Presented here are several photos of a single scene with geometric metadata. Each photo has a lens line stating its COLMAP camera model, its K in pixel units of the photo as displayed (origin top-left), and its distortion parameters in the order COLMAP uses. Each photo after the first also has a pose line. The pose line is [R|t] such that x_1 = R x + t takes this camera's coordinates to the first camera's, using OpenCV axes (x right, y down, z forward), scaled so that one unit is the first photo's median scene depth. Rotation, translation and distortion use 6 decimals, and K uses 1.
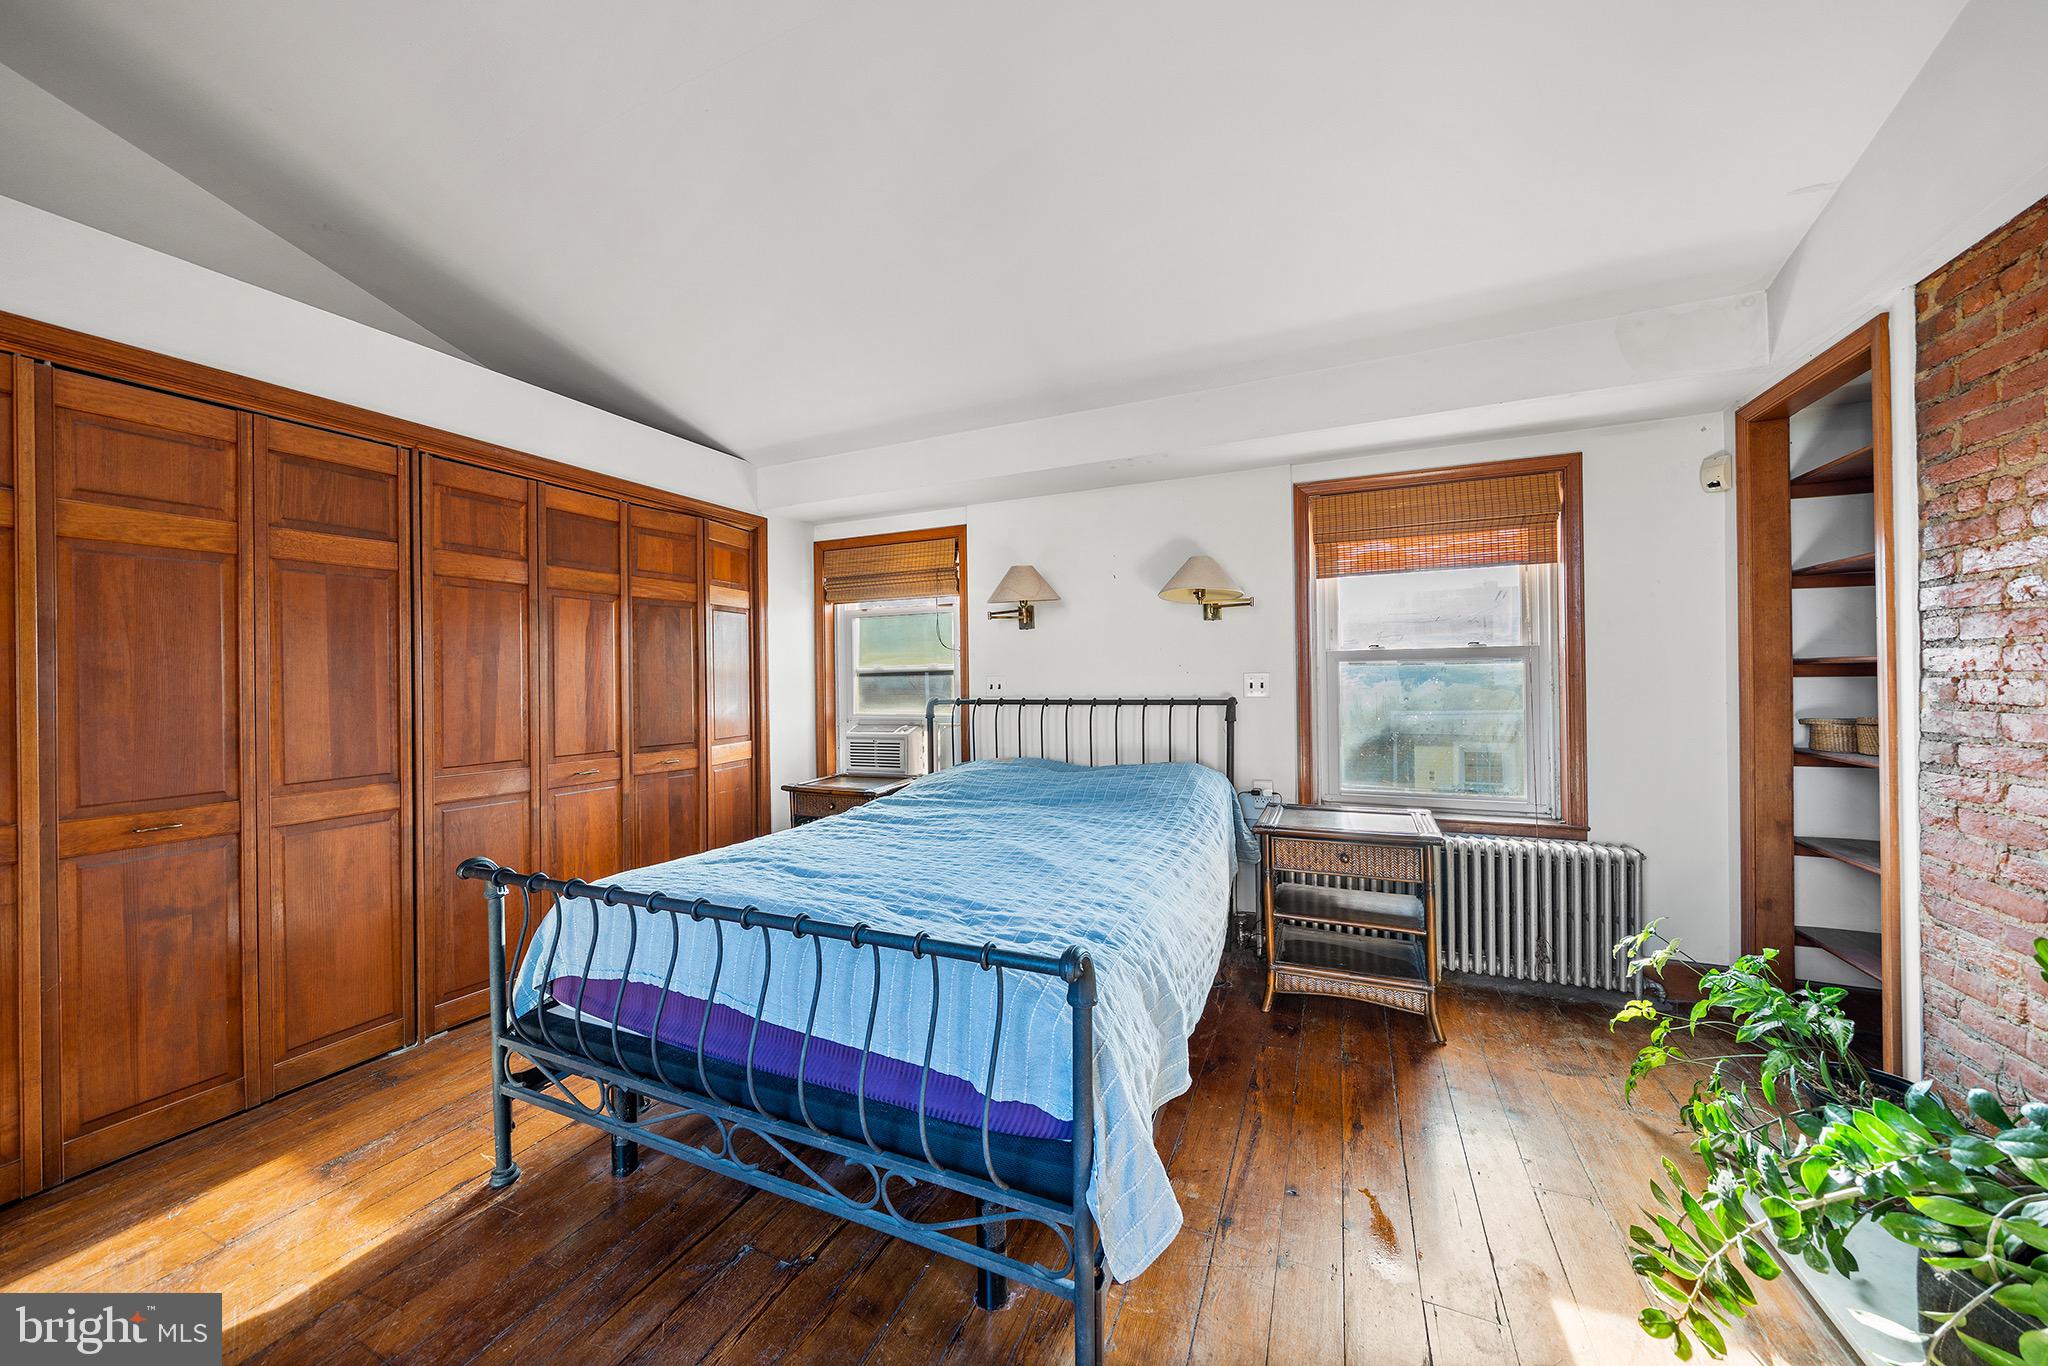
lens RADIAL K [[708.3, 0, 1023.7], [0, 708.3, 674.5], [0, 0, 1]] dist [-0.000326, -0.000084]
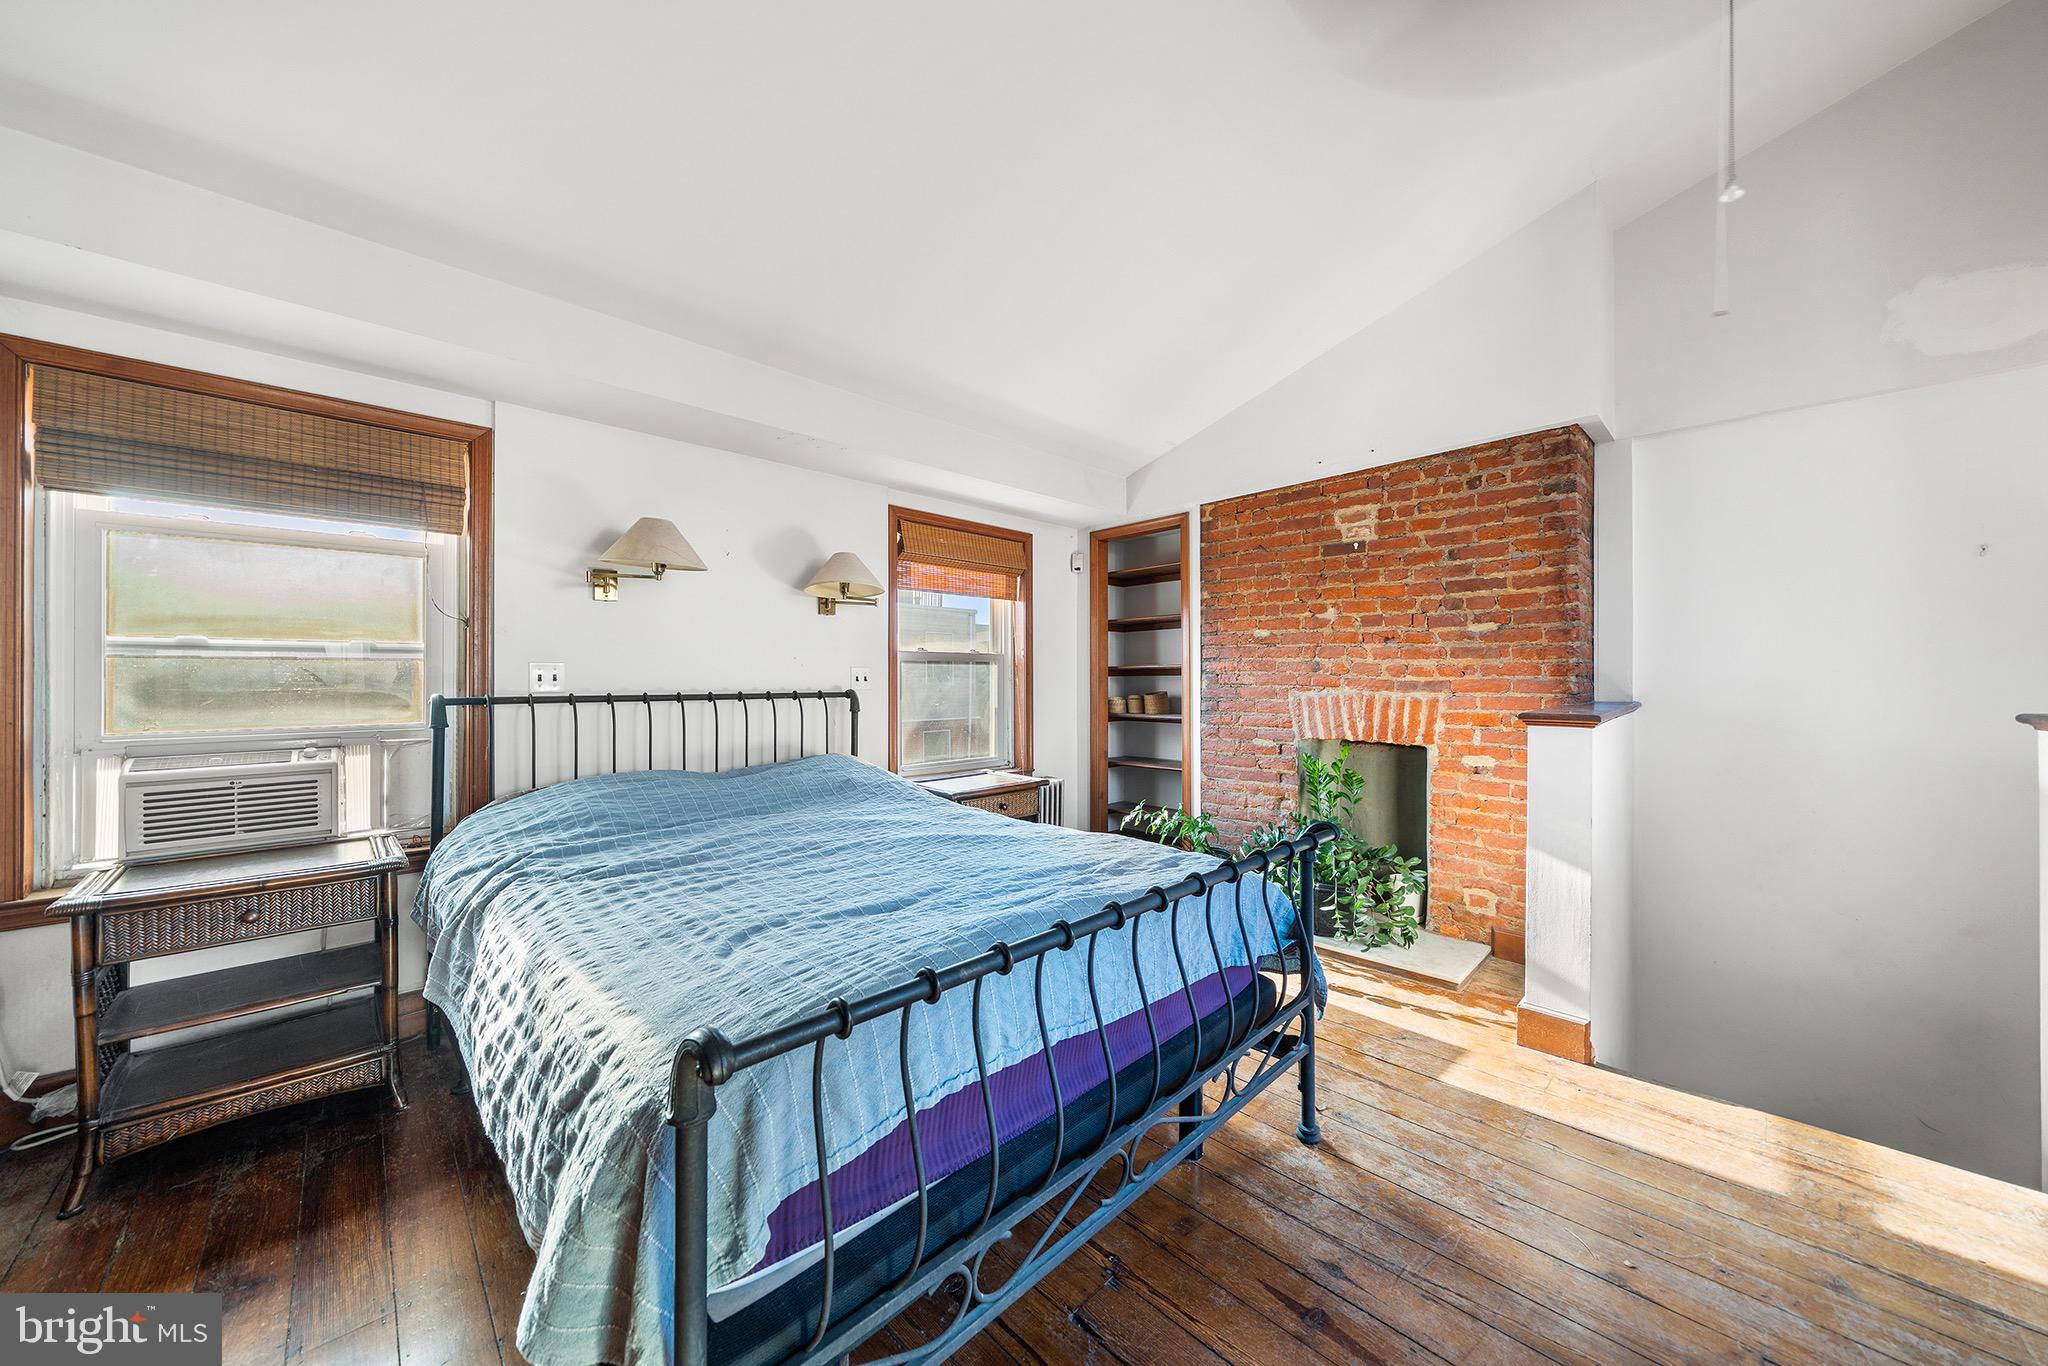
lens RADIAL K [[708.3, 0, 1022.9], [0, 708.3, 678.9], [0, 0, 1]] dist [-0.000326, -0.000084]
pose [[0.374572, 0.015164, 0.927074, -0.893825], [-0.004640, 0.999884, -0.014480, 0.045339], [-0.927186, 0.001122, 0.374599, 0.545109]]
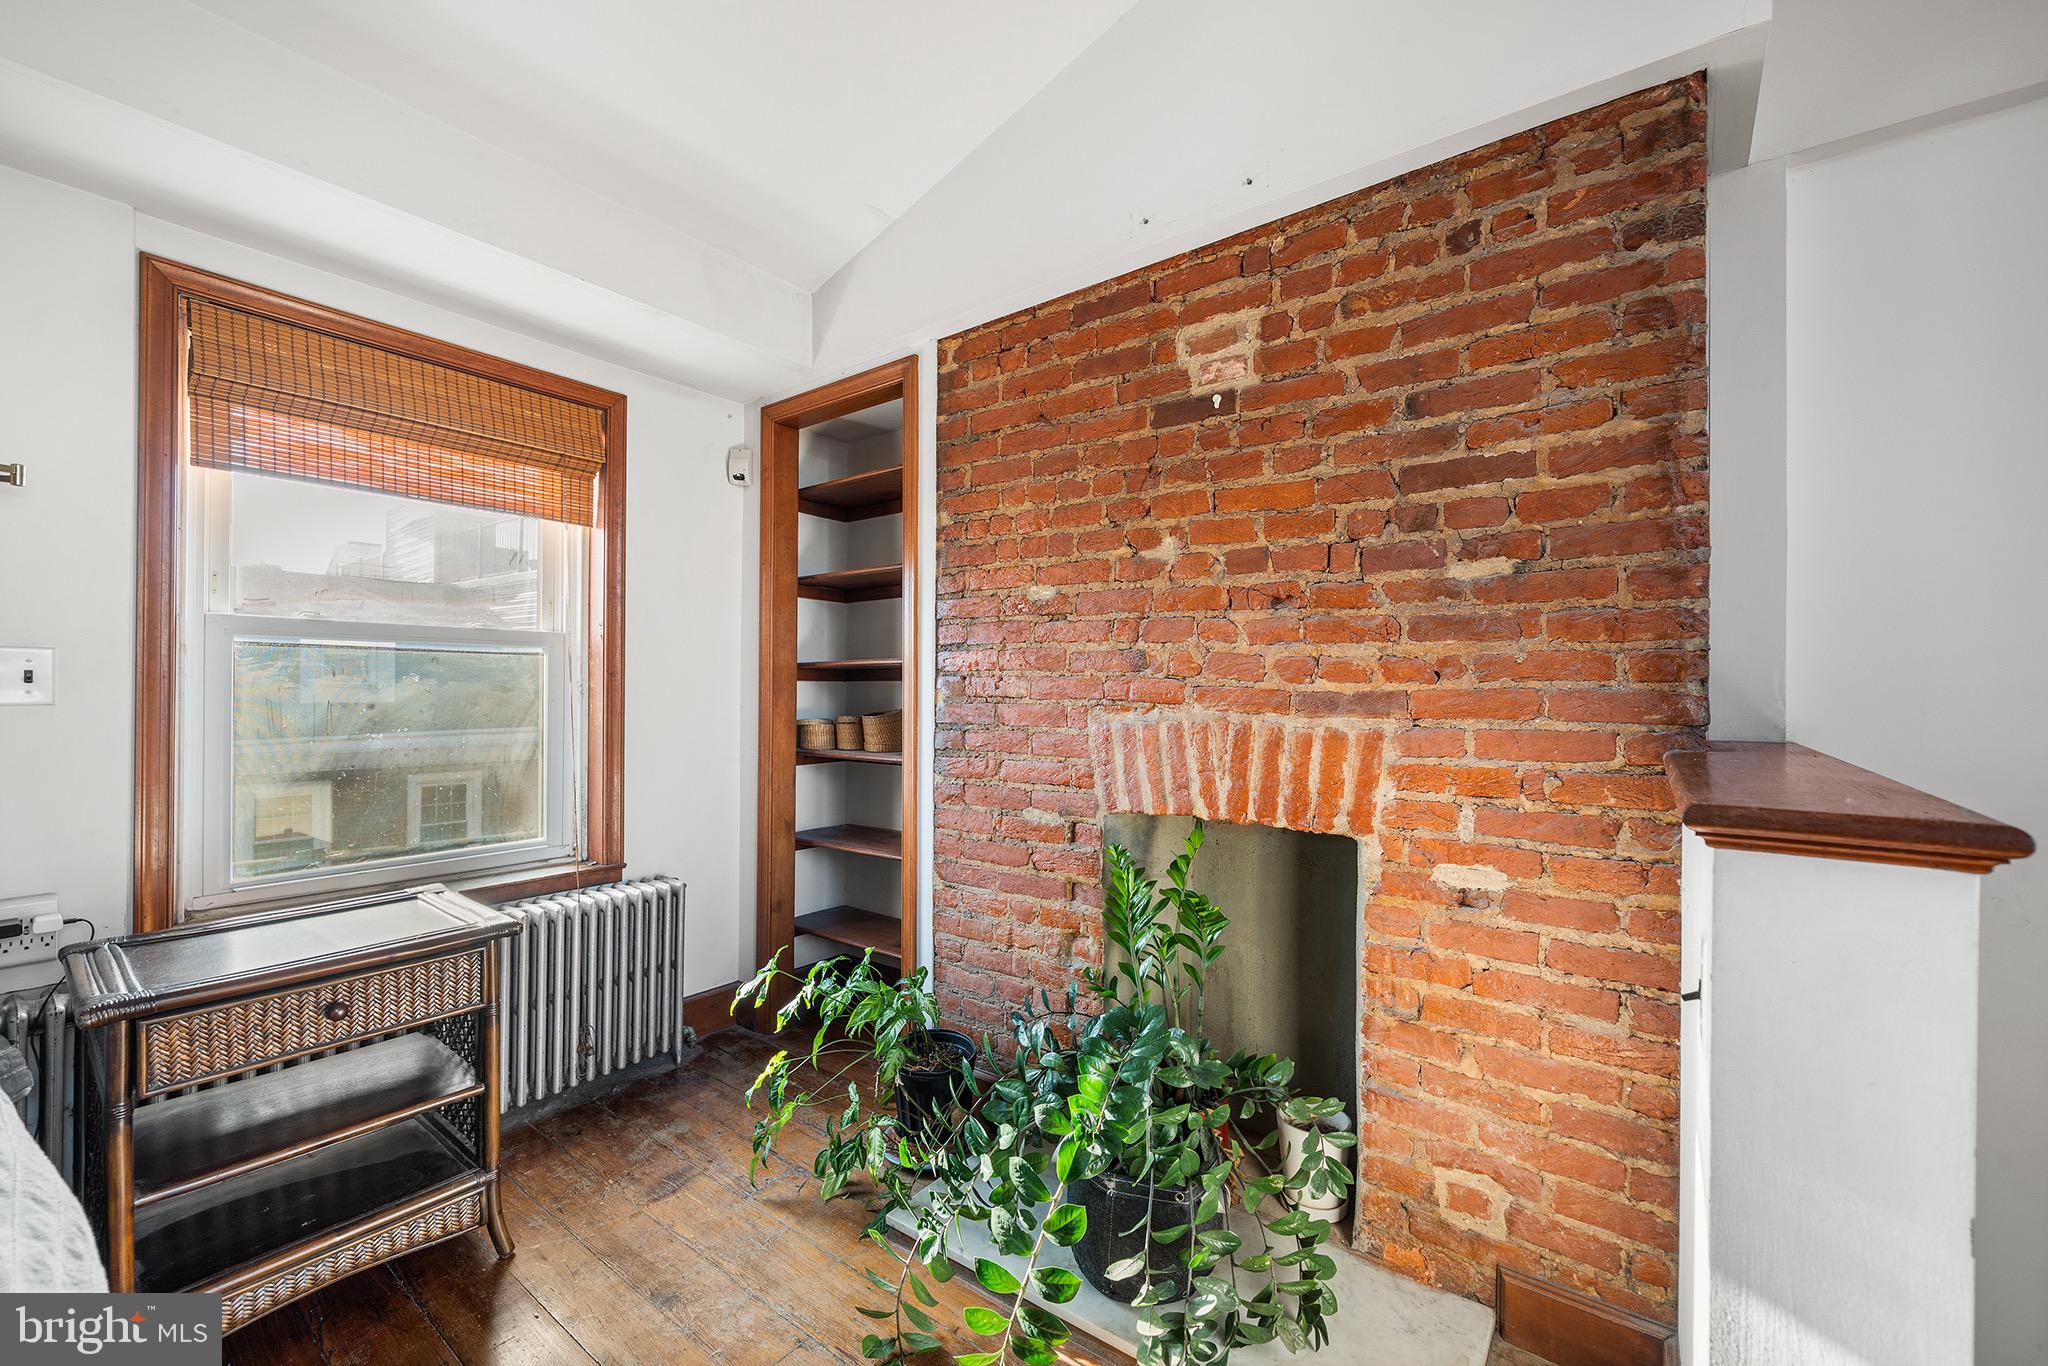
lens RADIAL K [[831.5, 0, 1025.1], [0, 831.5, 687.4], [0, 0, 1]] dist [0.002039, -0.000624]
pose [[0.227743, 0.020097, 0.973514, -0.025689], [-0.010238, 0.999781, -0.018244, 0.037233], [-0.973668, -0.005811, 0.227899, 0.442088]]
